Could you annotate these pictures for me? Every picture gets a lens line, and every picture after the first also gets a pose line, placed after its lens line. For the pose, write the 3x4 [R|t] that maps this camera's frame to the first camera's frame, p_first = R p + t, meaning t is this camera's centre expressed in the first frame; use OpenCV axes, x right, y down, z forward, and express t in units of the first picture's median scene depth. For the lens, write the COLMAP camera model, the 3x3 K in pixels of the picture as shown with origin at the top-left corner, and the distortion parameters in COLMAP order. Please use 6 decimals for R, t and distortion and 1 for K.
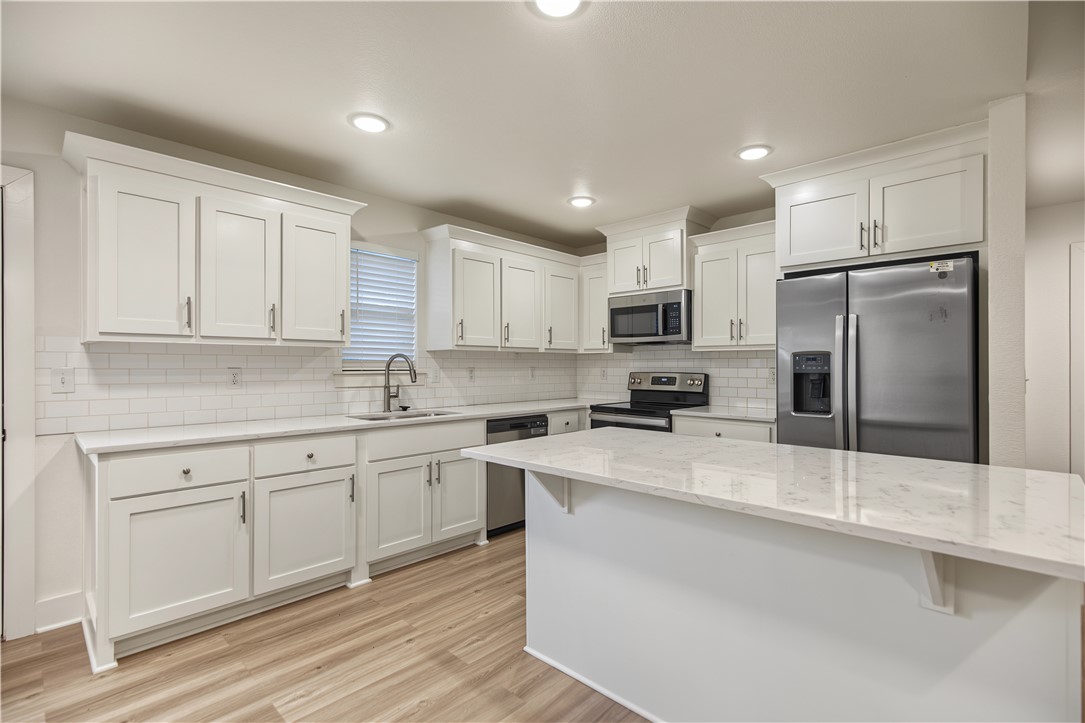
lens RADIAL K [[492.3, 0, 545.3], [0, 492.3, 366.3], [0, 0, 1]] dist [-0.002835, 0.000964]
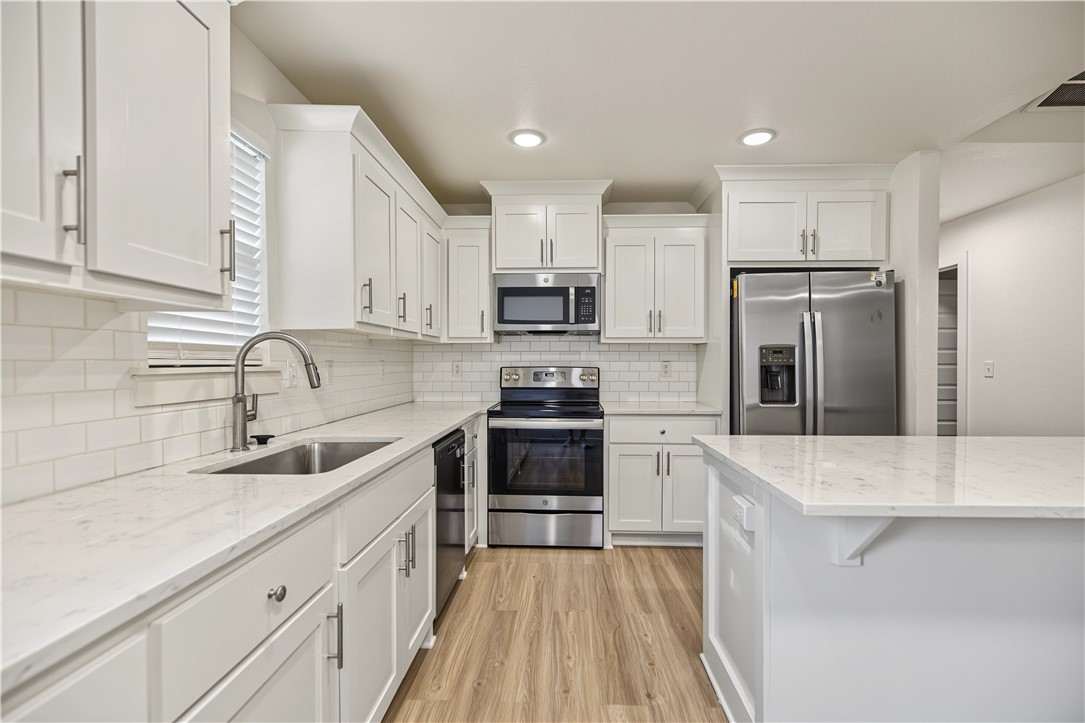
lens RADIAL K [[492.3, 0, 550.1], [0, 492.3, 367.8], [0, 0, 1]] dist [-0.002835, 0.000964]
pose [[0.745482, -0.008347, 0.666474, -0.421513], [0.000819, 0.999932, 0.011607, 0.005109], [-0.666526, -0.008107, 0.745438, 0.435636]]
